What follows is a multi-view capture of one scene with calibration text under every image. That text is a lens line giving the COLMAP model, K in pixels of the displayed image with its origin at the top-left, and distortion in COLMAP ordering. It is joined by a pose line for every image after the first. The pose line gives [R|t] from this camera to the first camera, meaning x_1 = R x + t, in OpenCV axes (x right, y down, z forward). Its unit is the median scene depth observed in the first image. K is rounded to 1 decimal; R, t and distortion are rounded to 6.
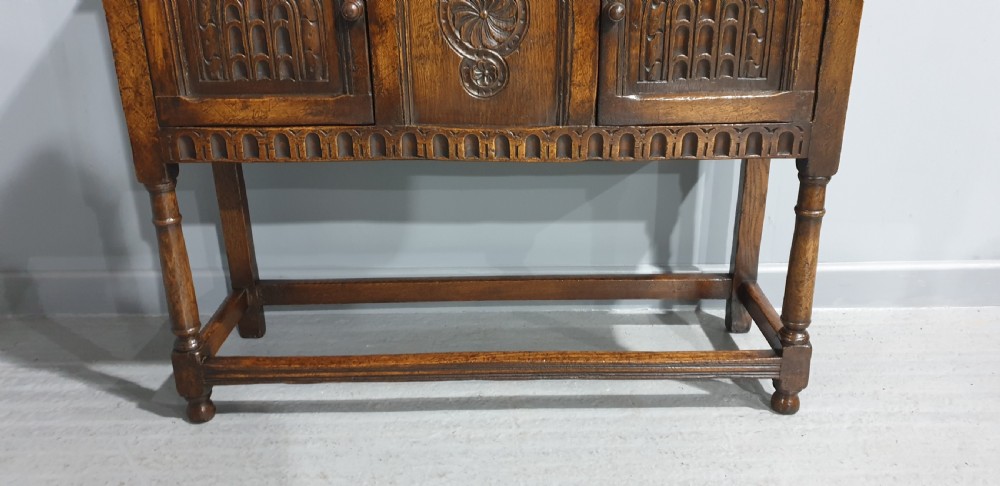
lens RADIAL K [[771.8, 0, 504.3], [0, 771.8, 234.0], [0, 0, 1]] dist [0.134438, -0.278246]
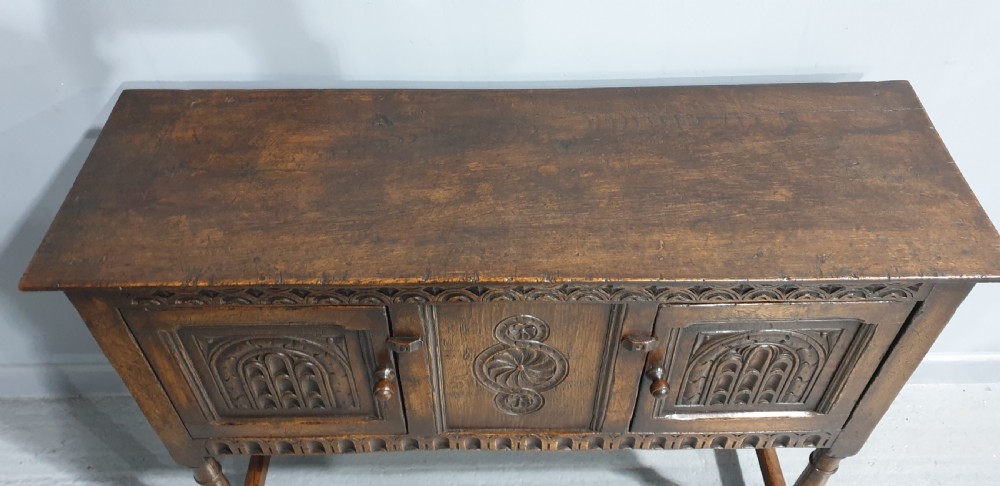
lens RADIAL K [[771.8, 0, 504.3], [0, 771.8, 234.0], [0, 0, 1]] dist [0.134438, -0.278246]
pose [[0.999770, -0.003190, 0.021212, -0.063845], [-0.005885, 0.910153, 0.414231, -0.799164], [-0.020628, -0.414260, 0.909925, 0.195342]]
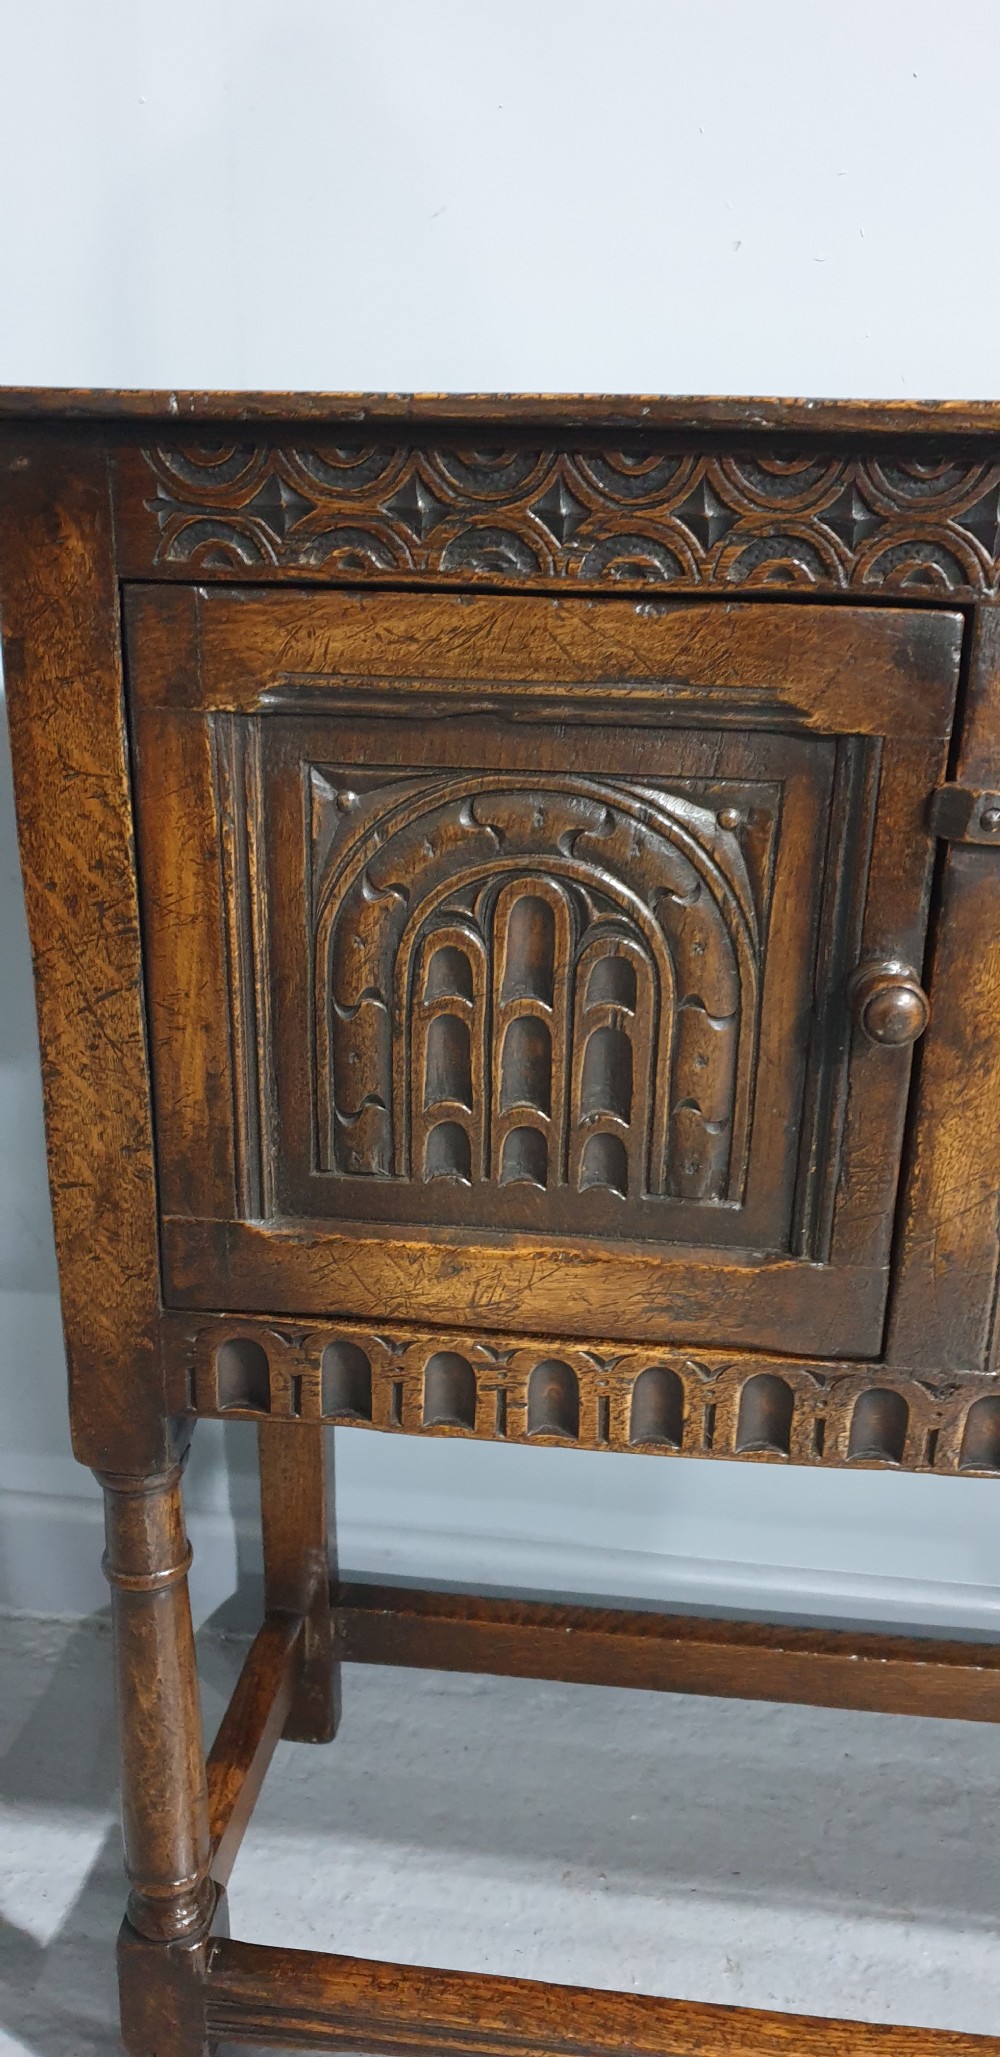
lens RADIAL K [[1617.0, 0, 512.2], [0, 1617.0, 1103.2], [0, 0, 1]] dist [0.183107, -0.435974]
pose [[0.992251, 0.071917, -0.101323, -0.250370], [-0.073090, 0.997294, -0.007905, -0.223155], [0.100481, 0.015250, 0.994822, 0.386222]]
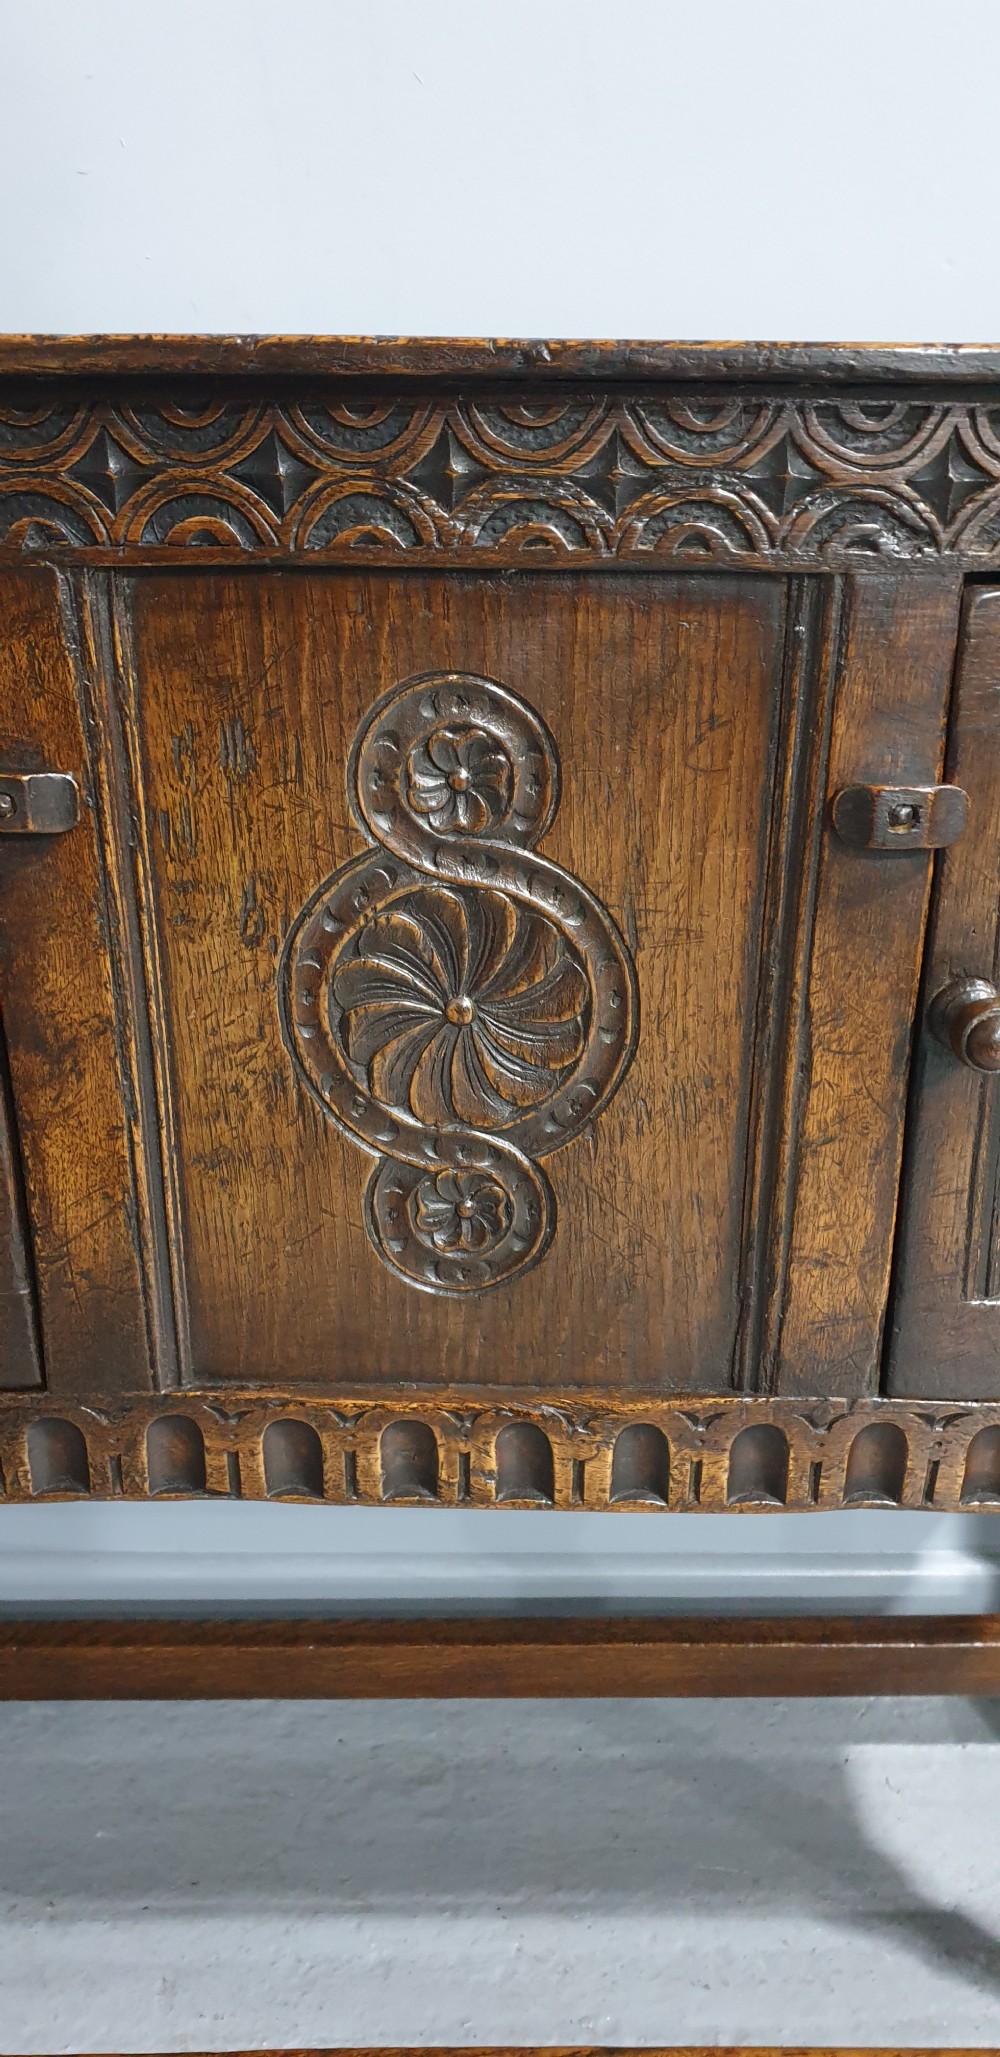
lens RADIAL K [[1587.5, 0, 508.3], [0, 1587.5, 1078.3], [0, 0, 1]] dist [0.134438, -0.278246]
pose [[0.999954, 0.009421, -0.002015, -0.008729], [-0.009404, 0.999921, 0.008307, -0.255275], [0.002093, -0.008288, 0.999963, 0.458155]]
